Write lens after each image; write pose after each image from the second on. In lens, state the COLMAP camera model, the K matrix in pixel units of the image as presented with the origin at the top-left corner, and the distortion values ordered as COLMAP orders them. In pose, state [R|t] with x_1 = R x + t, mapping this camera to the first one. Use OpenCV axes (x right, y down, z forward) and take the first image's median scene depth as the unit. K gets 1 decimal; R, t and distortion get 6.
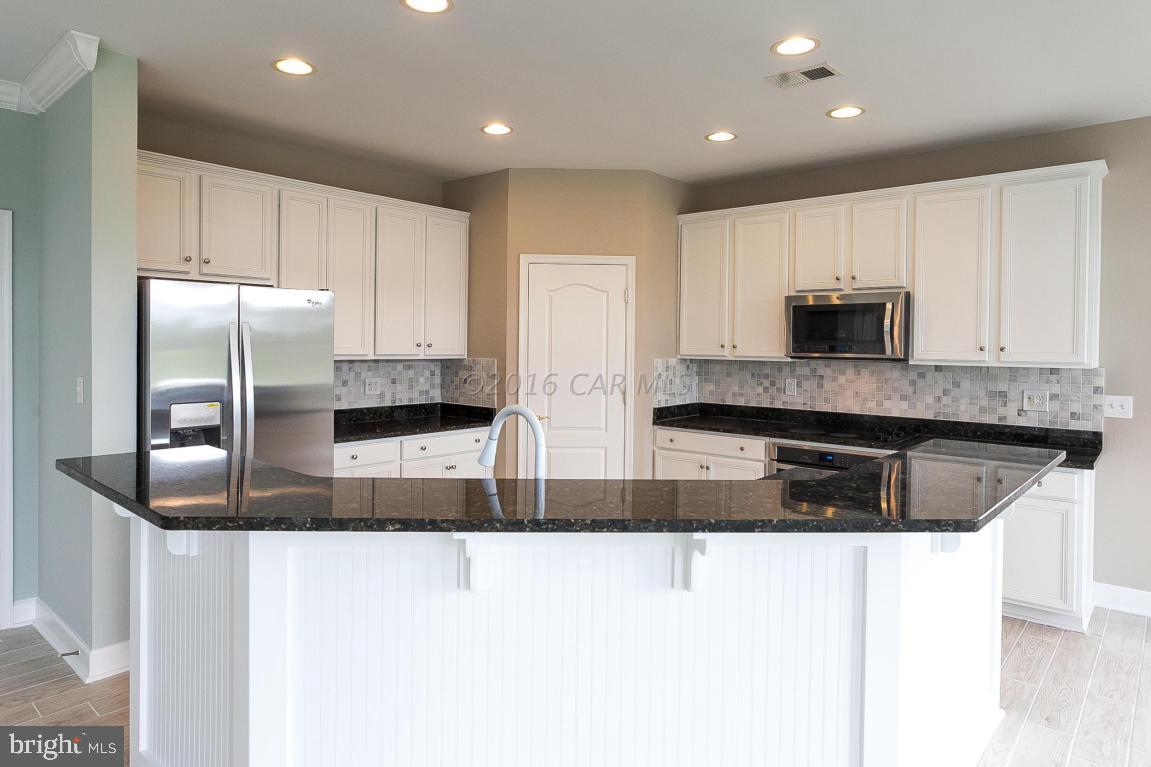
lens RADIAL K [[692.0, 0, 567.1], [0, 692.0, 351.2], [0, 0, 1]] dist [-0.001707, 0.001150]
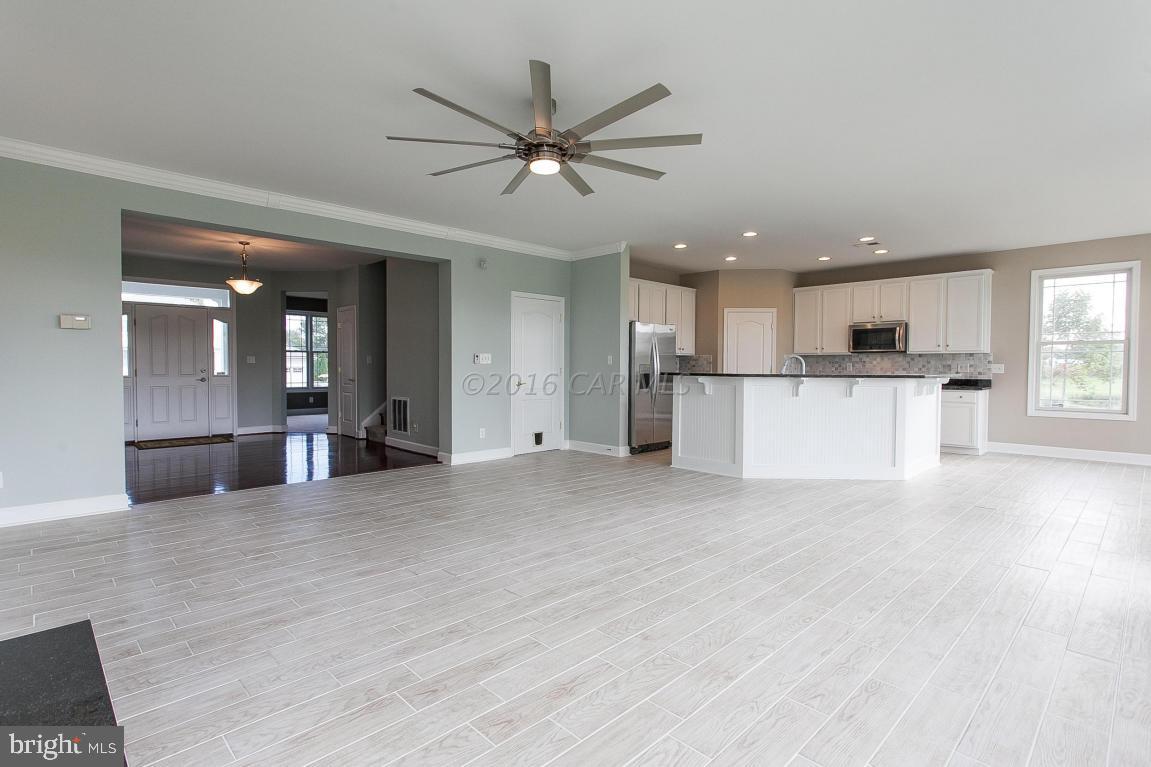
lens RADIAL K [[556.5, 0, 562.4], [0, 556.5, 381.9], [0, 0, 1]] dist [0.003405, 0.000538]
pose [[0.995929, -0.004851, -0.090012, -0.441038], [0.006325, 0.999850, 0.016101, 0.068584], [0.089920, -0.016605, 0.995811, -0.873095]]
